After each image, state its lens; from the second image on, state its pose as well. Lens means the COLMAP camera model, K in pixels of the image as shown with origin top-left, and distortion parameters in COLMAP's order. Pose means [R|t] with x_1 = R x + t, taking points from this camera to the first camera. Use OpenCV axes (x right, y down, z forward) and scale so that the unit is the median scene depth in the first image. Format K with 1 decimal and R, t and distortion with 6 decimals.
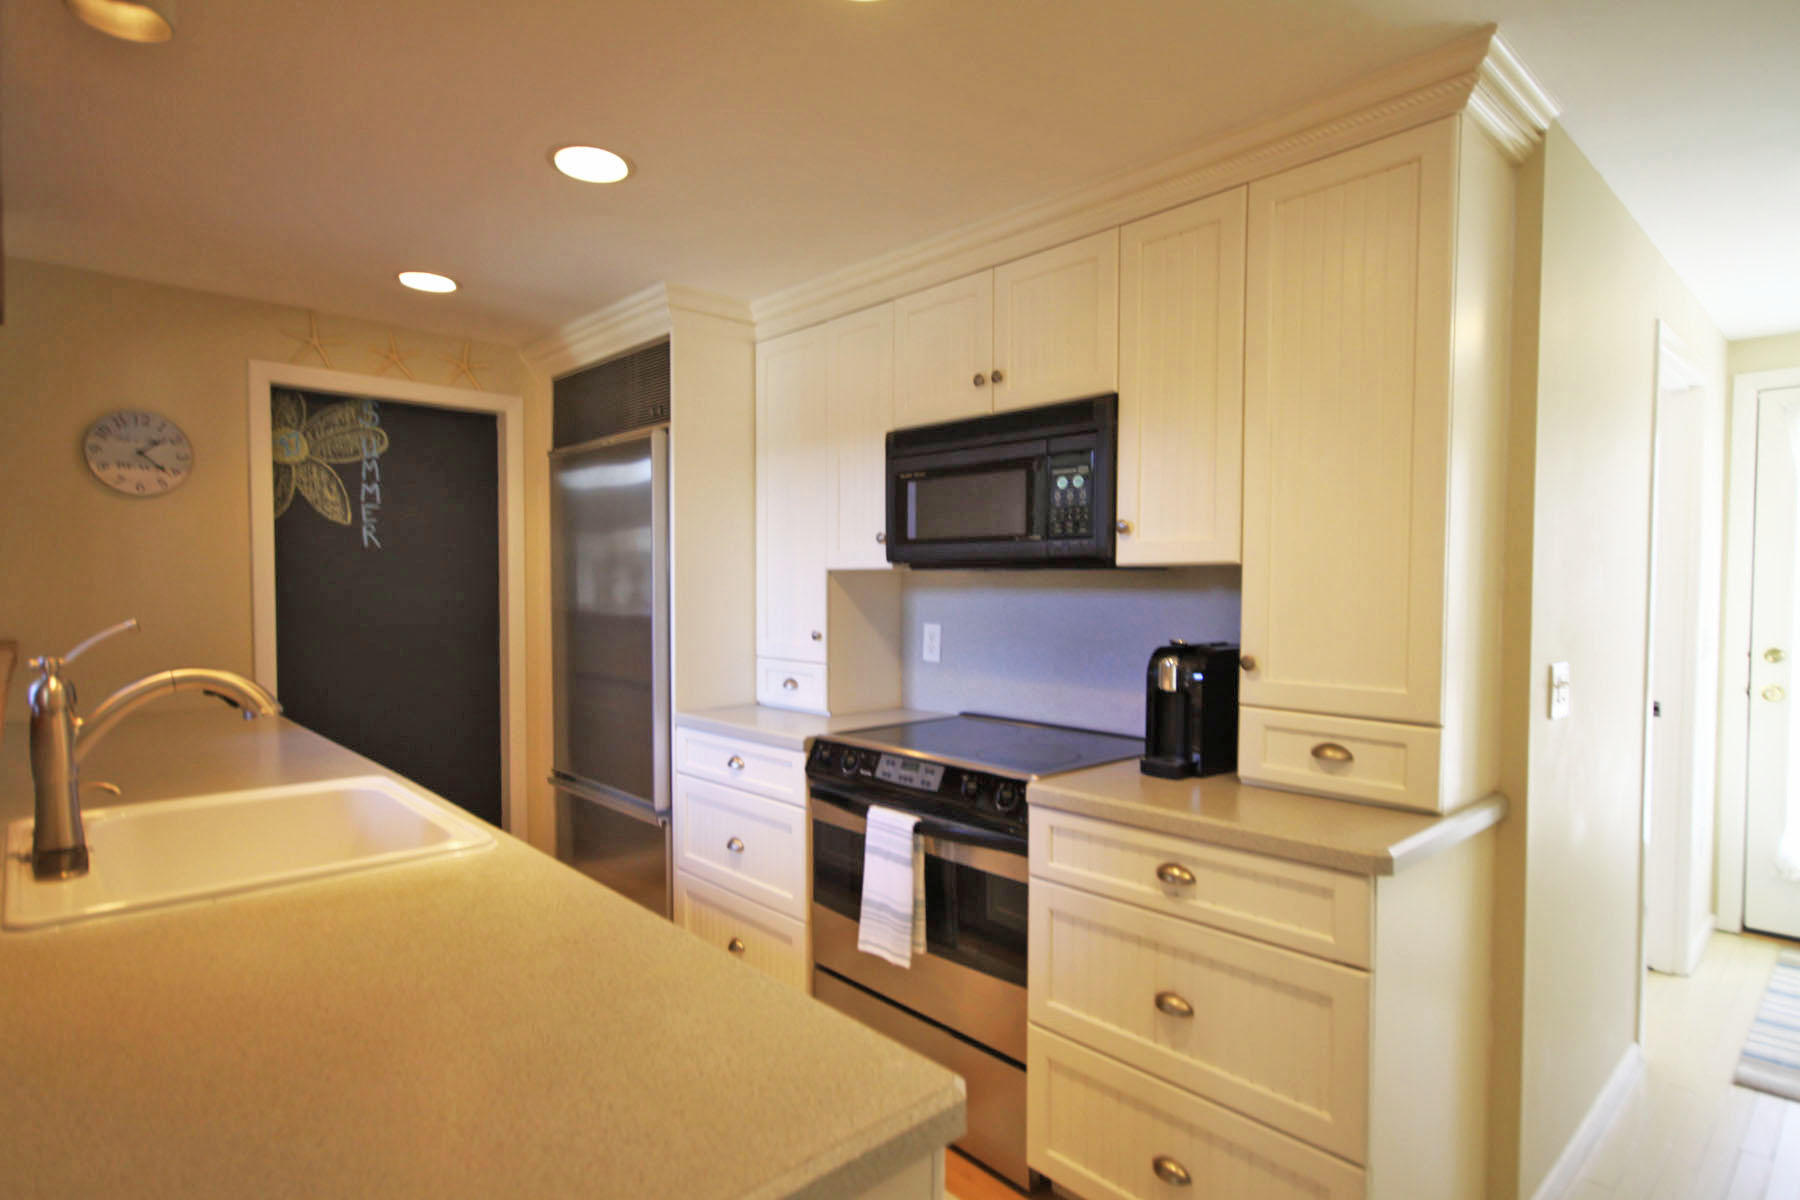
lens RADIAL K [[940.4, 0, 900.7], [0, 940.4, 604.0], [0, 0, 1]] dist [0.004079, -0.000353]
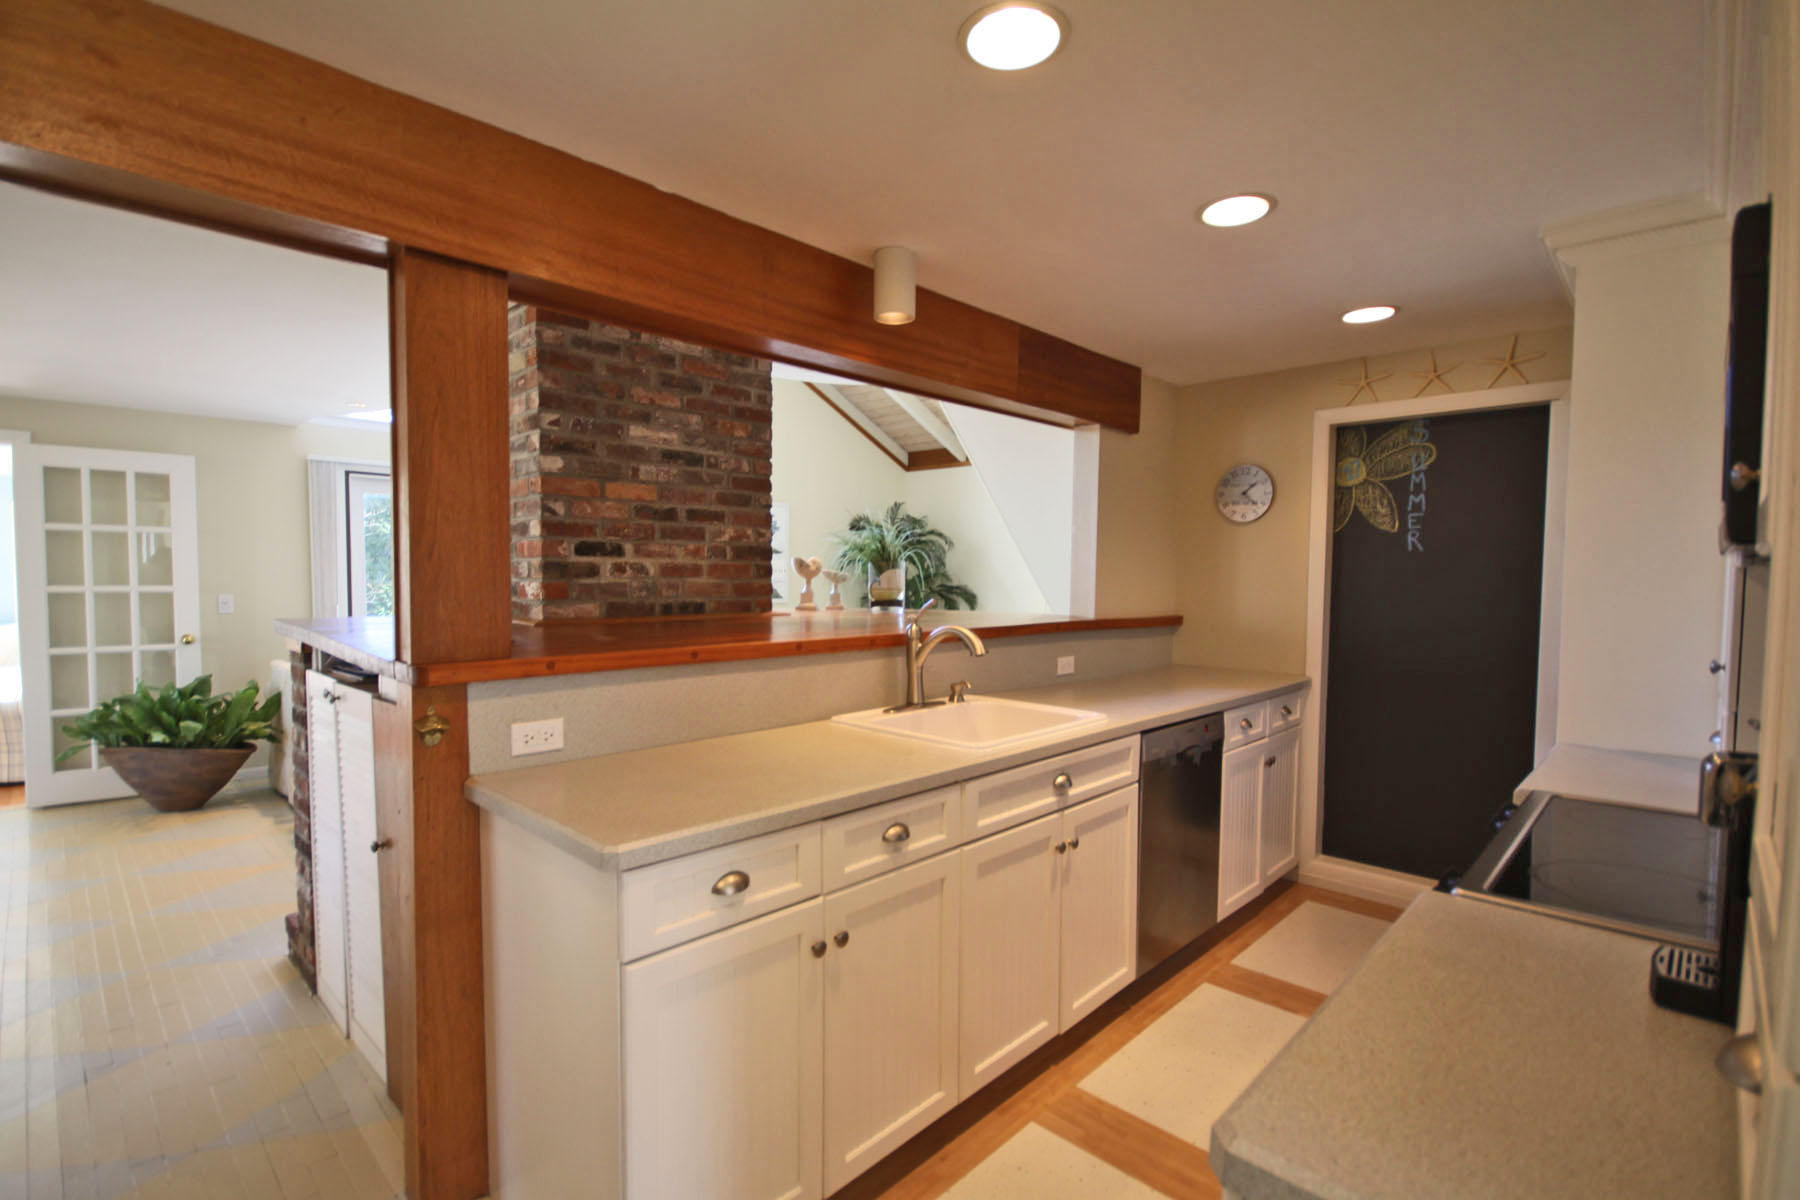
lens RADIAL K [[833.8, 0, 901.5], [0, 833.8, 613.2], [0, 0, 1]] dist [-0.005580, -0.000784]
pose [[0.039754, 0.042584, -0.998302, 0.427157], [-0.027751, 0.998753, 0.041498, -0.011267], [0.998824, 0.026054, 0.040887, 0.370005]]
